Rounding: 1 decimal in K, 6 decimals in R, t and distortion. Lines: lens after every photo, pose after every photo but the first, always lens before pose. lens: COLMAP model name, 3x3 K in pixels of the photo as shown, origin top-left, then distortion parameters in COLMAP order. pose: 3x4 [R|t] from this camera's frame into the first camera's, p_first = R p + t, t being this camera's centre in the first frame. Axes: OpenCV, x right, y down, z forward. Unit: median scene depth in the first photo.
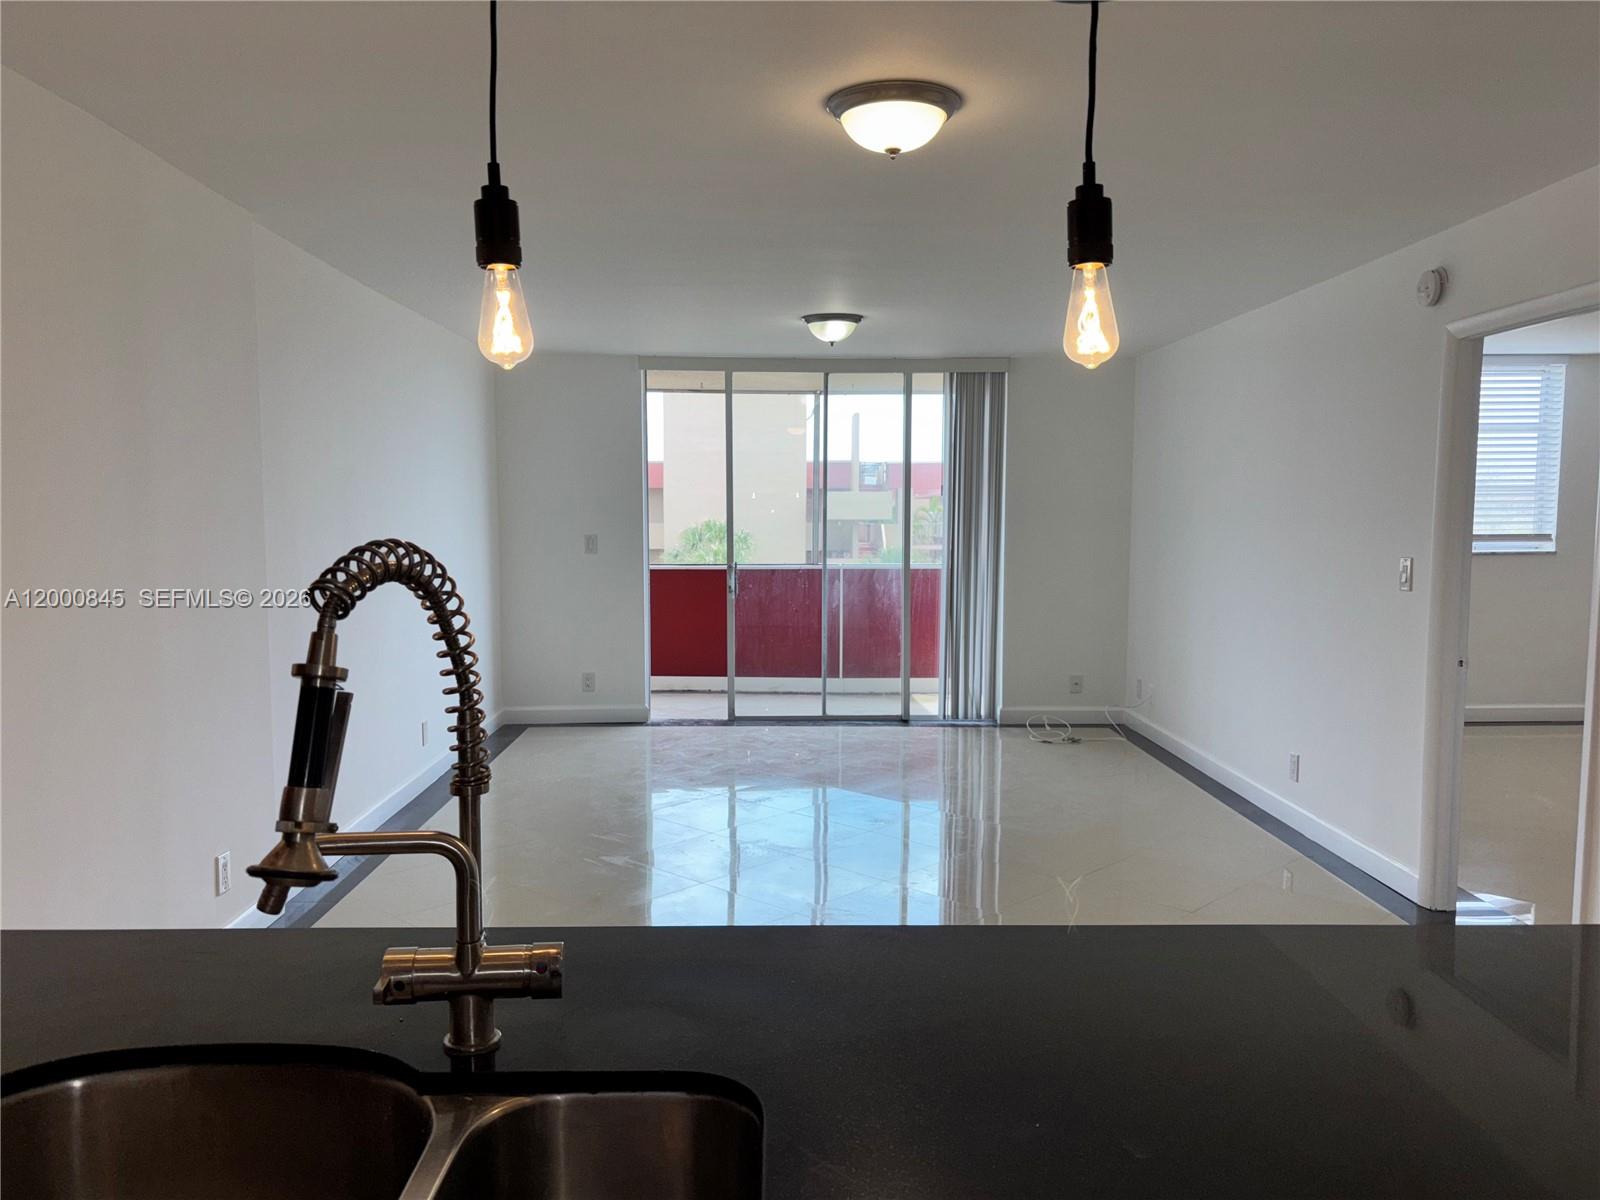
lens RADIAL K [[1160.8, 0, 800.0], [0, 1160.8, 600.0], [0, 0, 1]] dist [-0.000819, -0.066054]
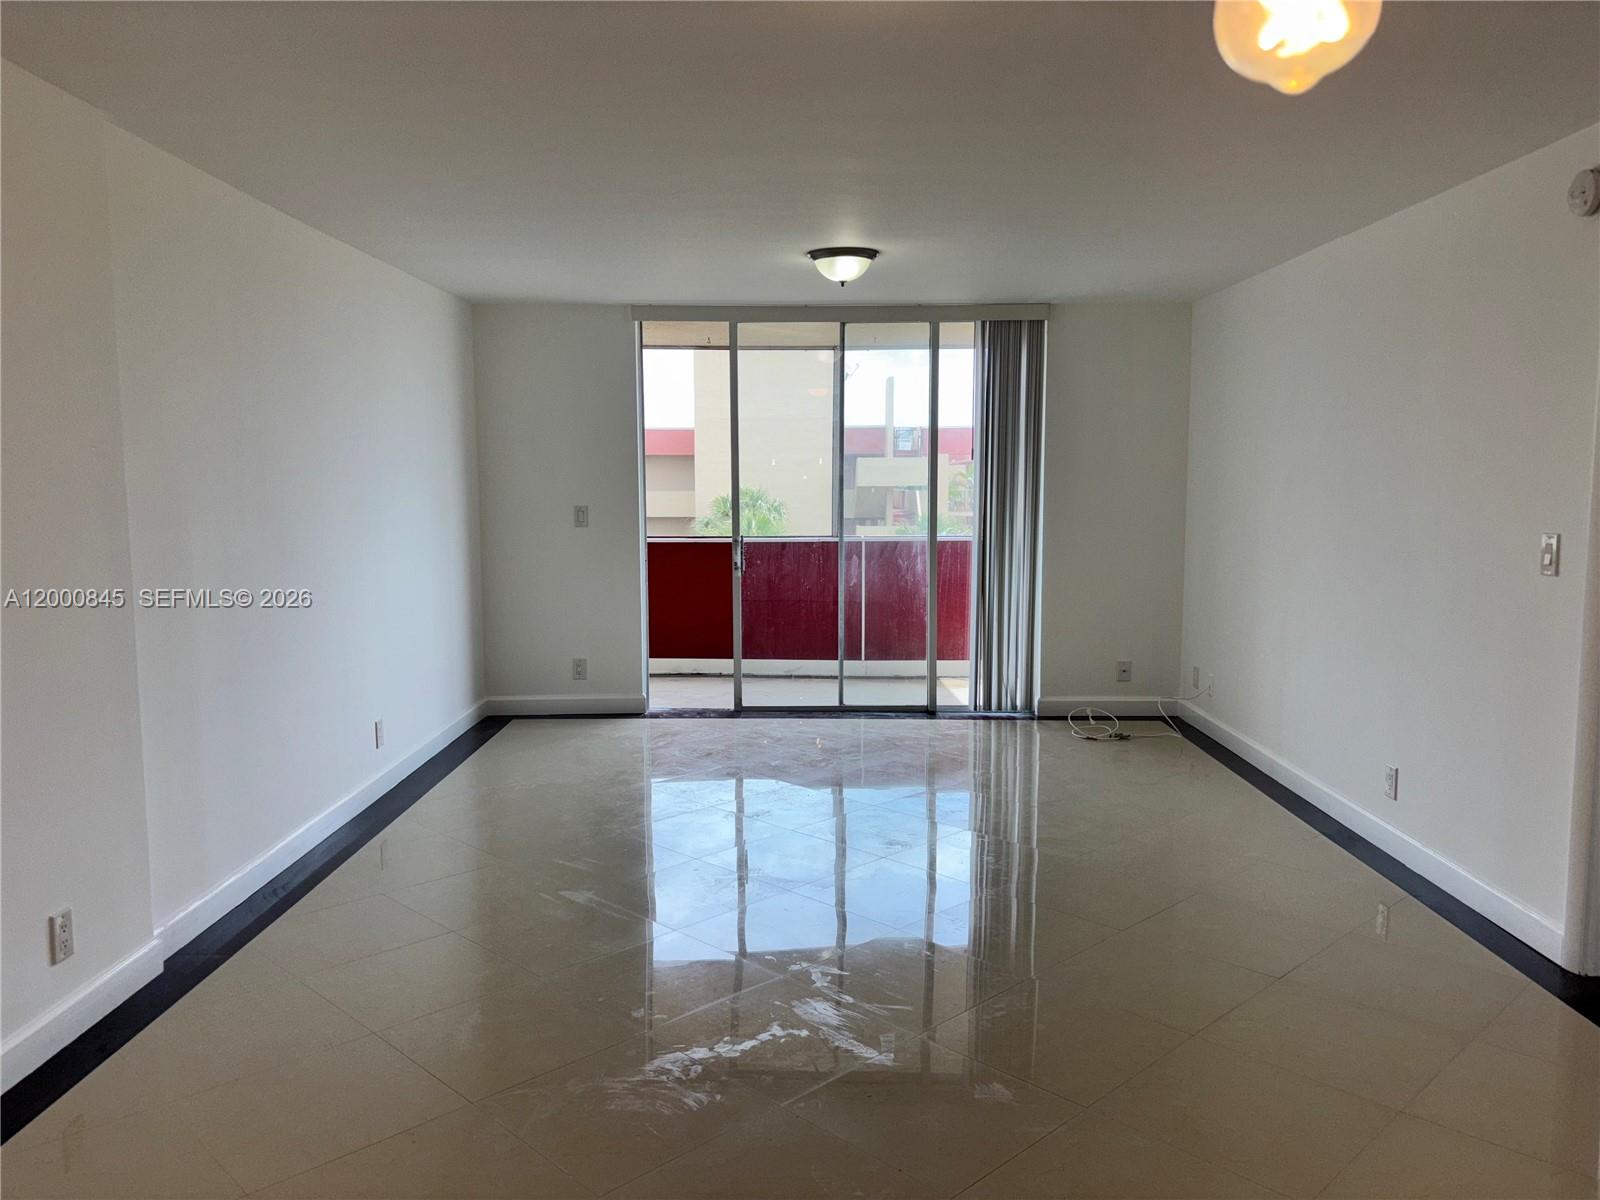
lens RADIAL K [[1165.8, 0, 797.6], [0, 1165.8, 585.5], [0, 0, 1]] dist [0.002940, -0.052543]
pose [[0.999500, -0.001560, -0.031590, 0.016045], [0.002049, 0.999878, 0.015472, -0.007768], [0.031562, -0.015529, 0.999381, 0.099014]]
